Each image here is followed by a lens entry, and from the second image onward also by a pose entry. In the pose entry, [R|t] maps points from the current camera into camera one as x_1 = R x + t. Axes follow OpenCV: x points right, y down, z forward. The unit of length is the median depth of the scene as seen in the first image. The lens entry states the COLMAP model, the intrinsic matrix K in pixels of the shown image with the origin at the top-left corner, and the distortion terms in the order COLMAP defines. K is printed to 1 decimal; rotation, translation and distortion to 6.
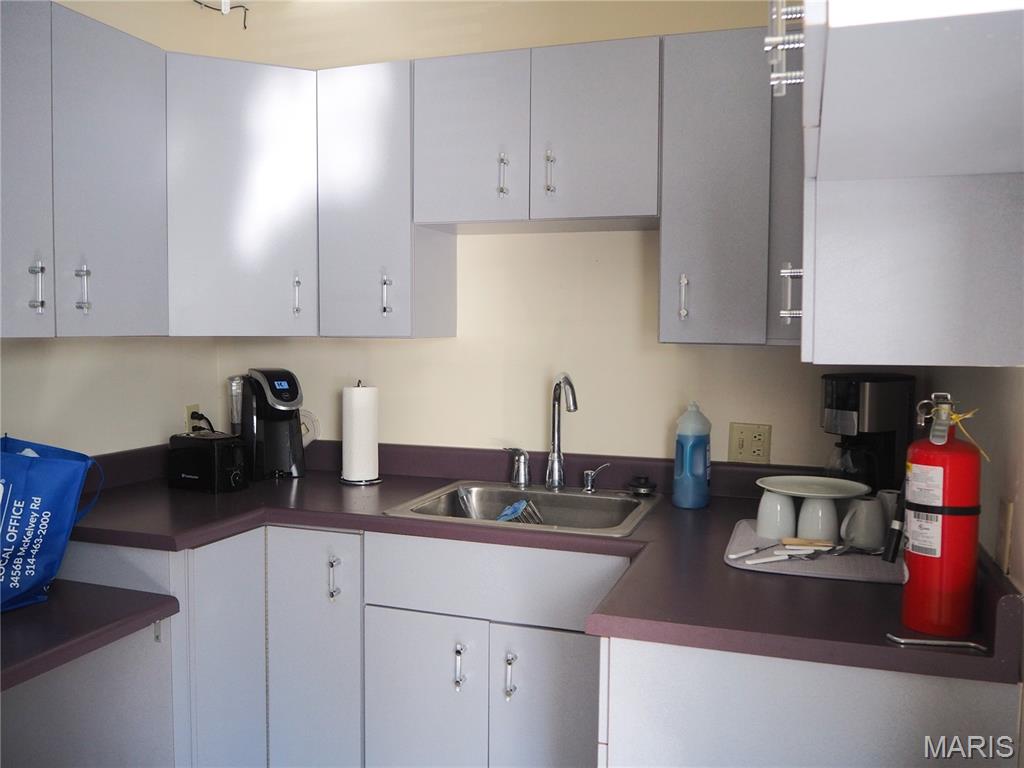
lens RADIAL K [[856.0, 0, 511.7], [0, 856.0, 375.6], [0, 0, 1]] dist [-0.053947, 0.008335]
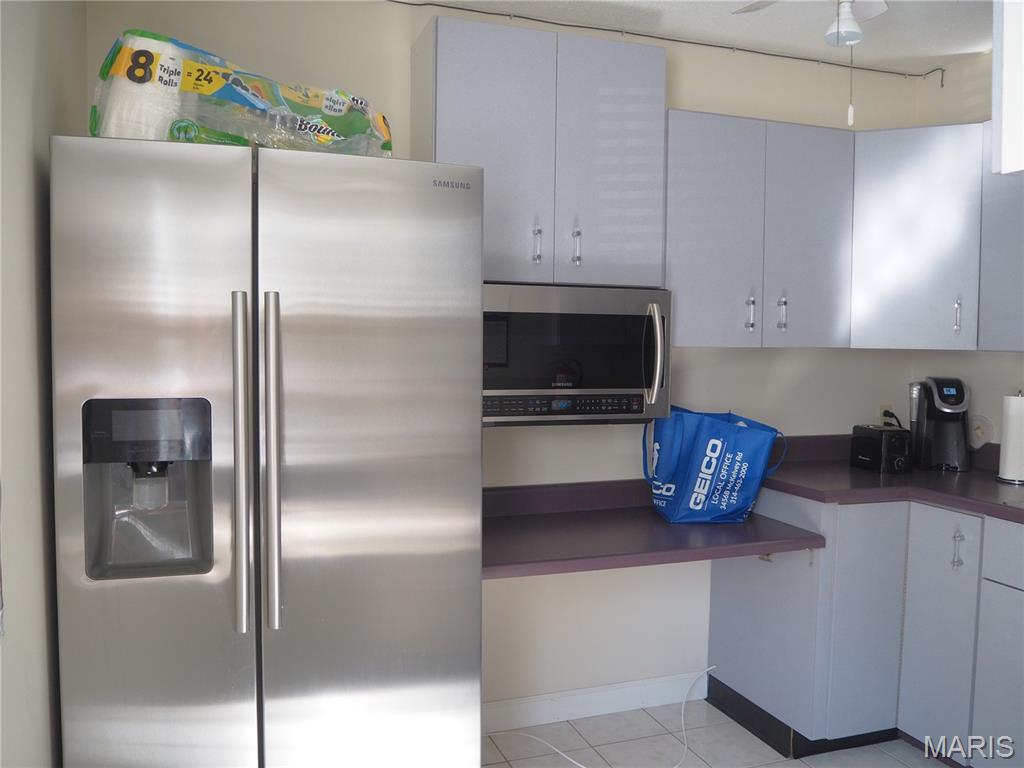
lens RADIAL K [[856.0, 0, 513.1], [0, 856.0, 384.8], [0, 0, 1]] dist [-0.053947, 0.008335]
pose [[0.622248, 0.044978, -0.781527, 0.333254], [-0.048210, 0.998655, 0.019089, 0.011353], [0.781334, 0.025799, 0.623580, -0.249274]]
